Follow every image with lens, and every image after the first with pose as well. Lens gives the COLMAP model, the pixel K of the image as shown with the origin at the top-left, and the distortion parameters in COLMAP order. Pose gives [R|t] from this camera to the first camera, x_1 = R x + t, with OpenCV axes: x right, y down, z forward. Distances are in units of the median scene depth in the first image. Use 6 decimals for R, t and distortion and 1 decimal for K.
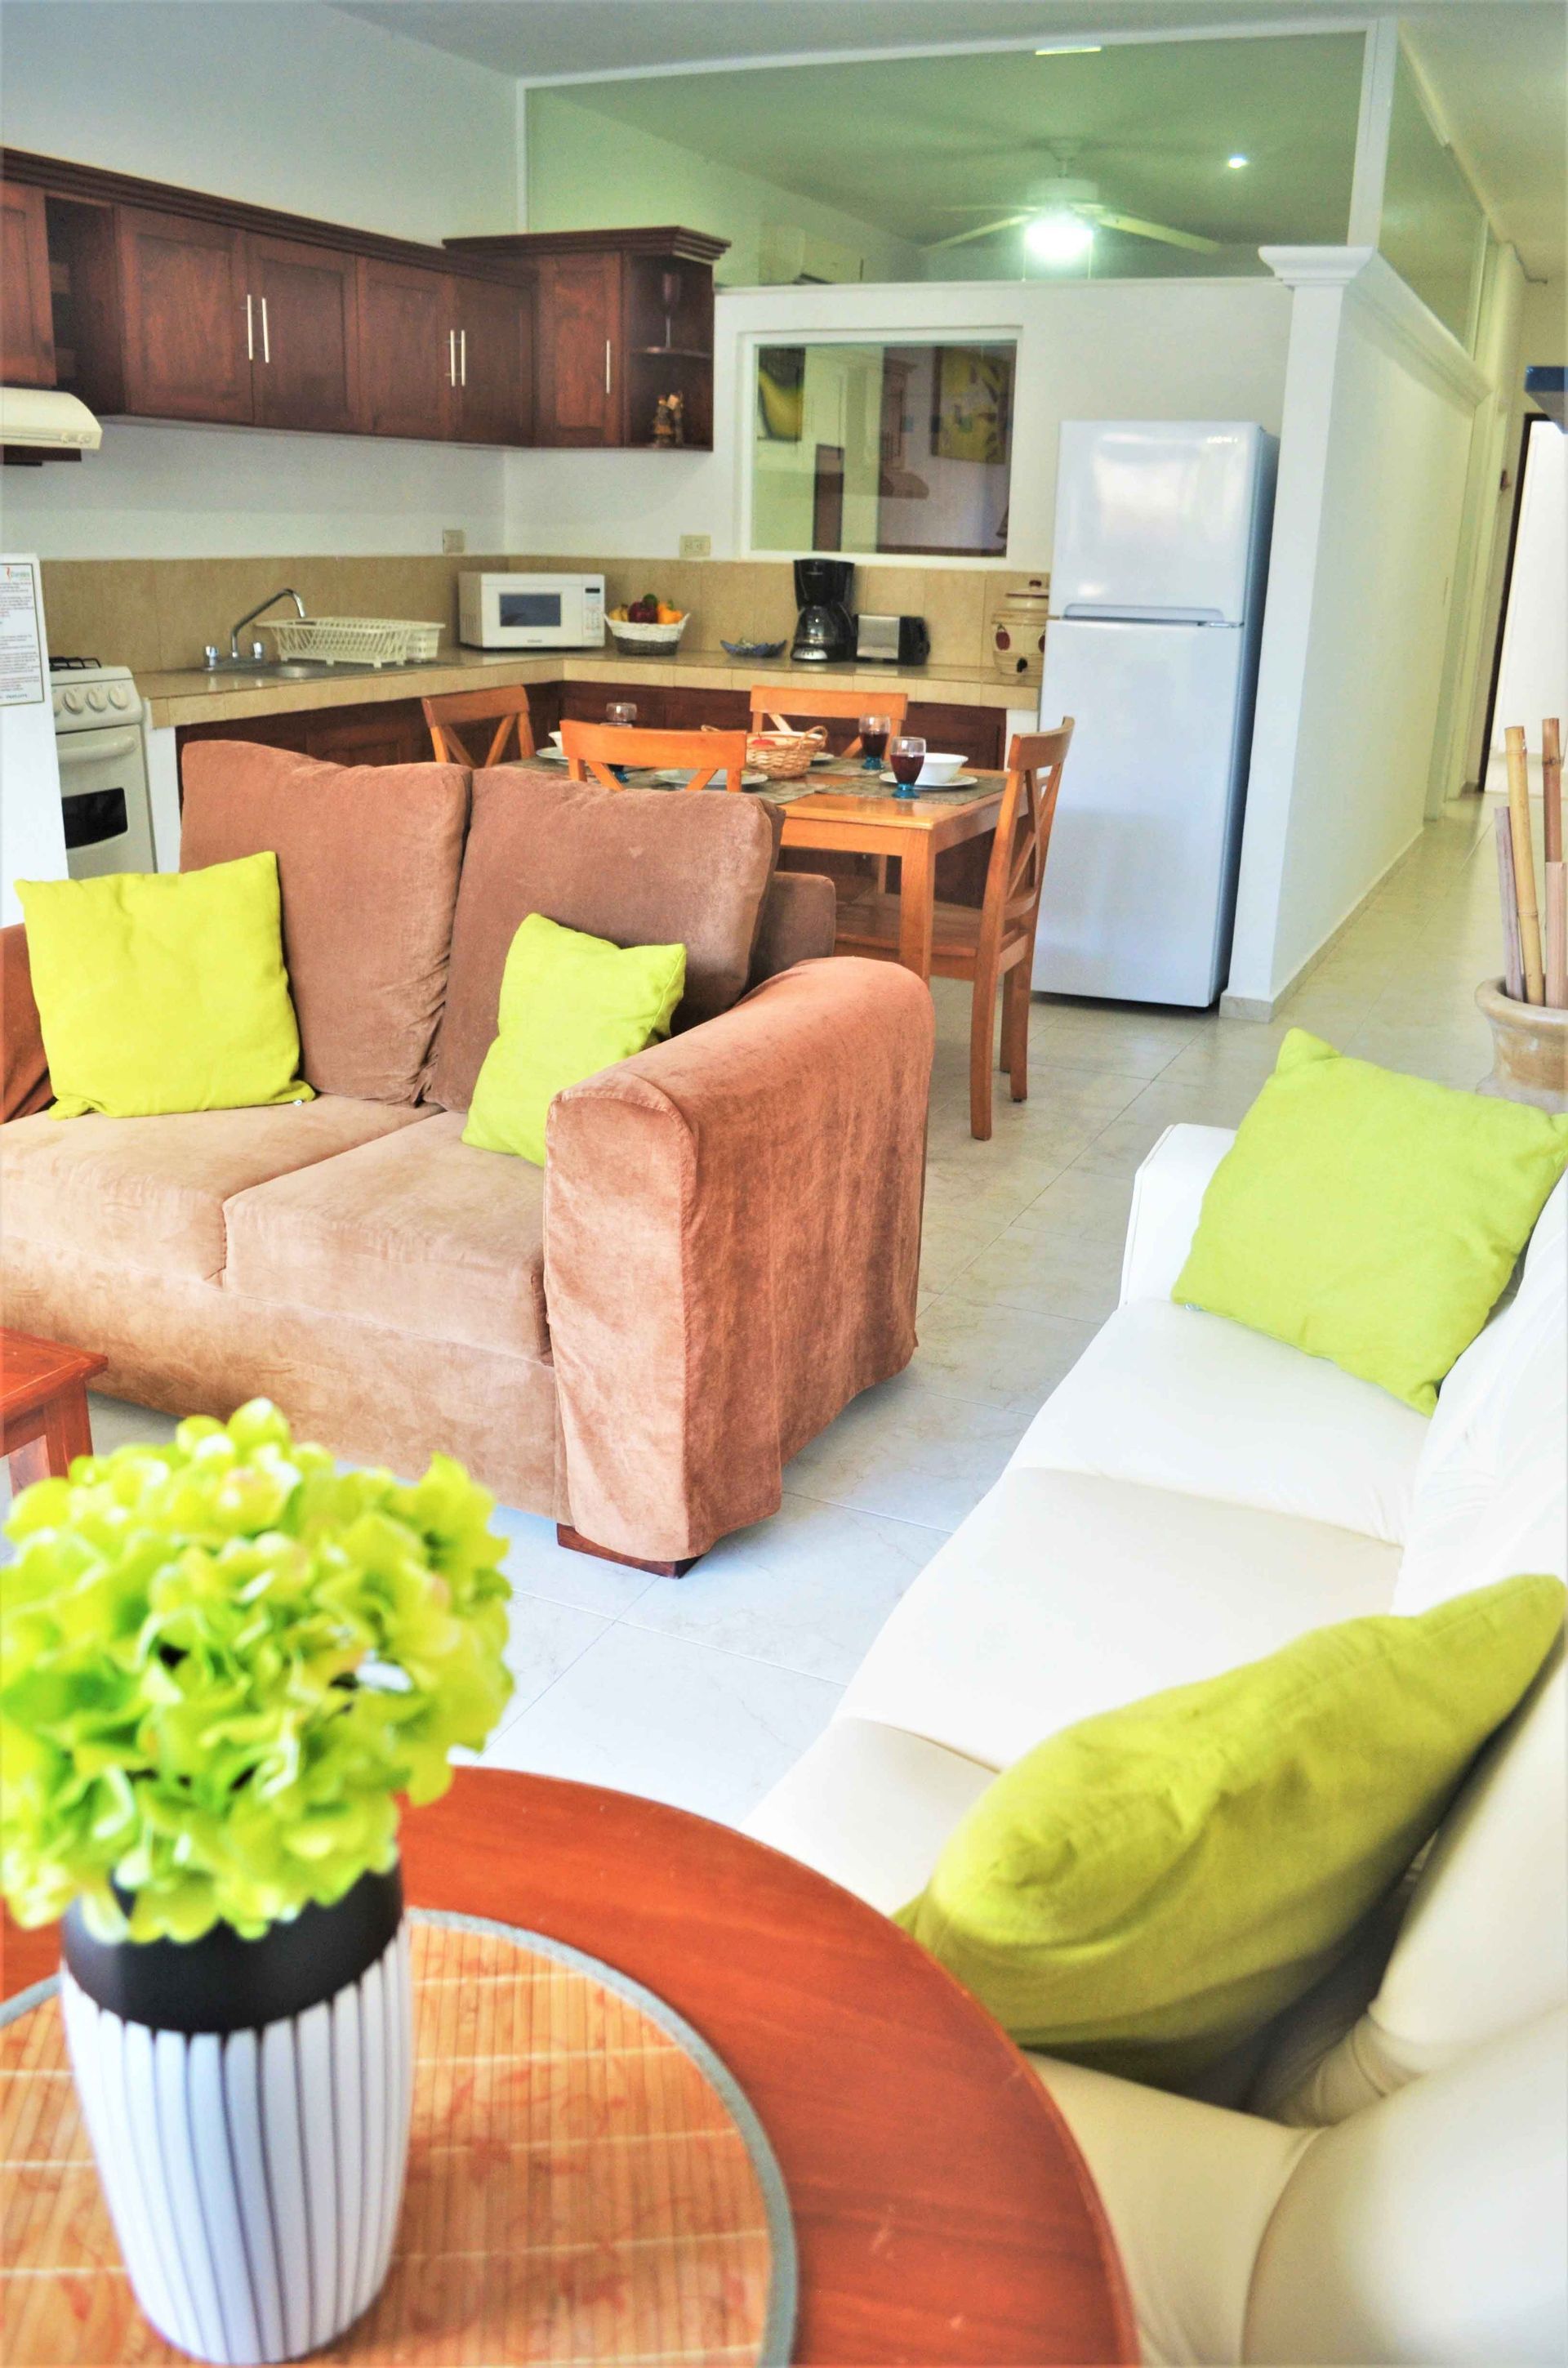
lens RADIAL K [[1851.6, 0, 784.0], [0, 1851.6, 1184.0], [0, 0, 1]] dist [-0.085048, 0.012620]
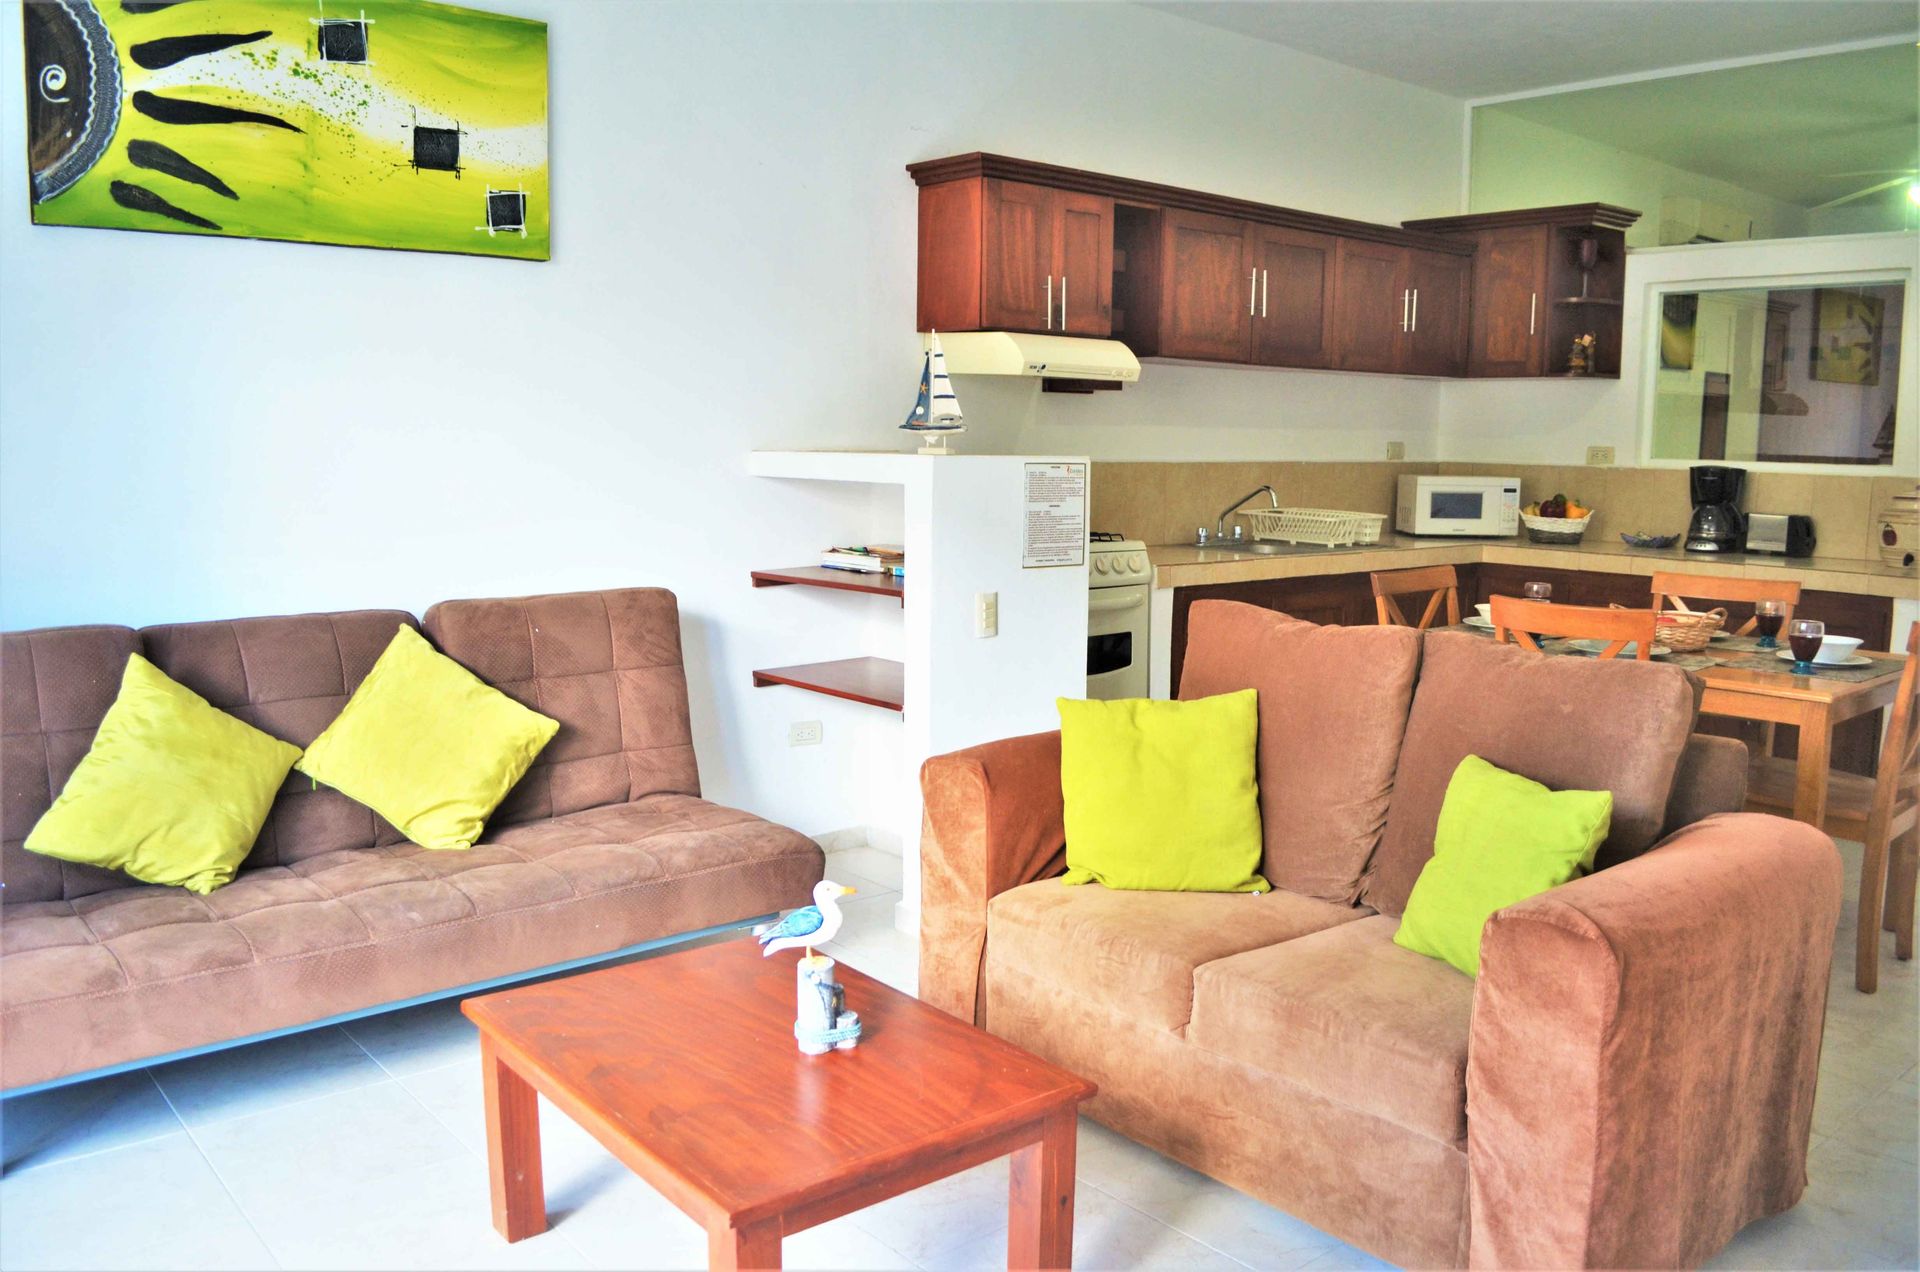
lens RADIAL K [[1501.4, 0, 960.0], [0, 1501.4, 636.0], [0, 0, 1]] dist [-0.085048, 0.012620]
pose [[0.905211, 0.042324, -0.422850, -0.020695], [-0.131566, 0.974053, -0.184151, -0.001467], [0.404084, 0.222328, 0.887291, 0.004195]]
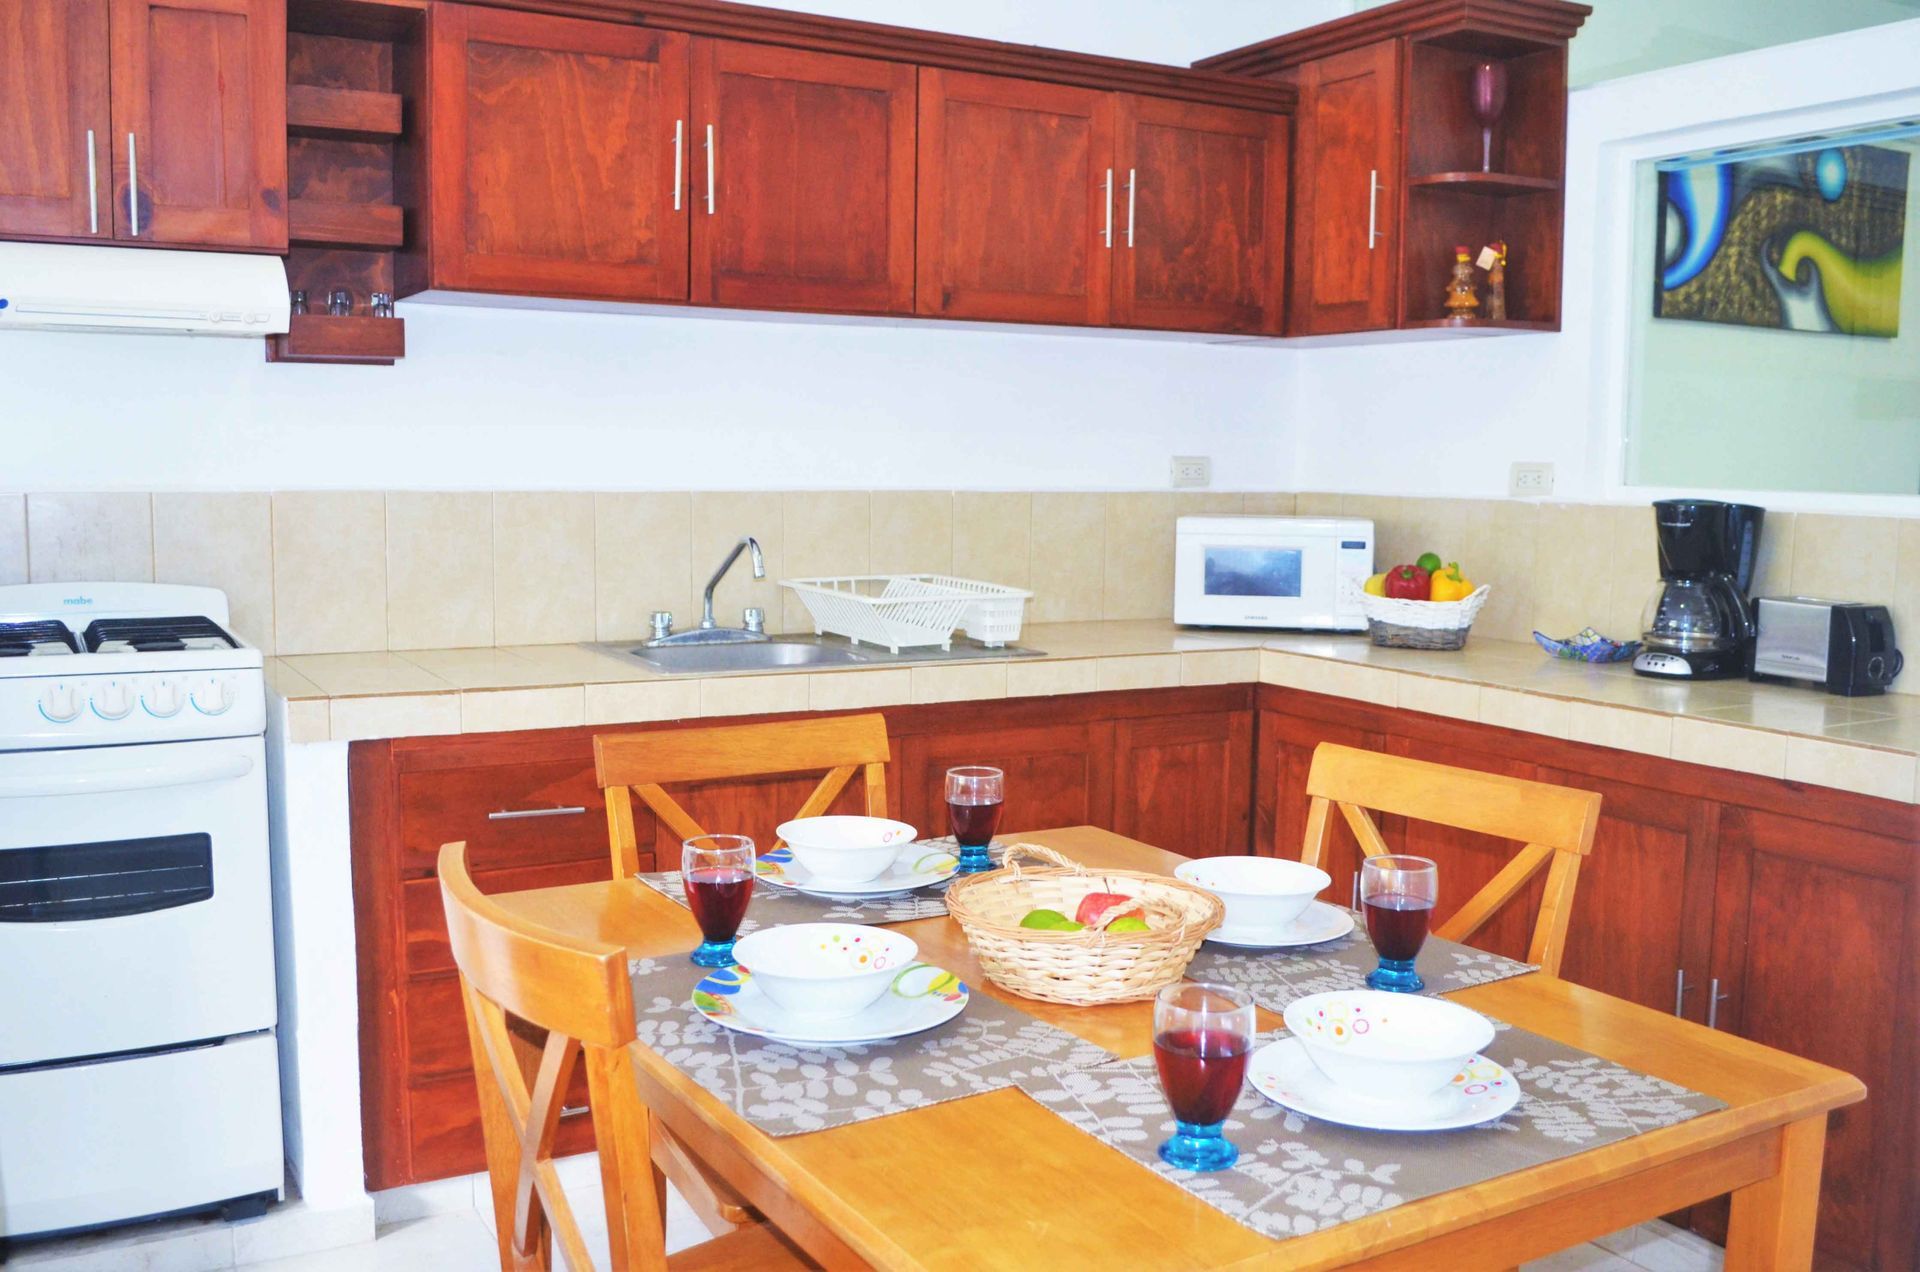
lens RADIAL K [[1744.4, 0, 960.0], [0, 1744.4, 636.0], [0, 0, 1]] dist [-0.074992, 0.003522]
pose [[0.812735, 0.046808, -0.580751, 0.196069], [-0.188606, 0.964234, -0.186230, -0.214237], [0.551262, 0.260888, 0.792494, 0.627401]]
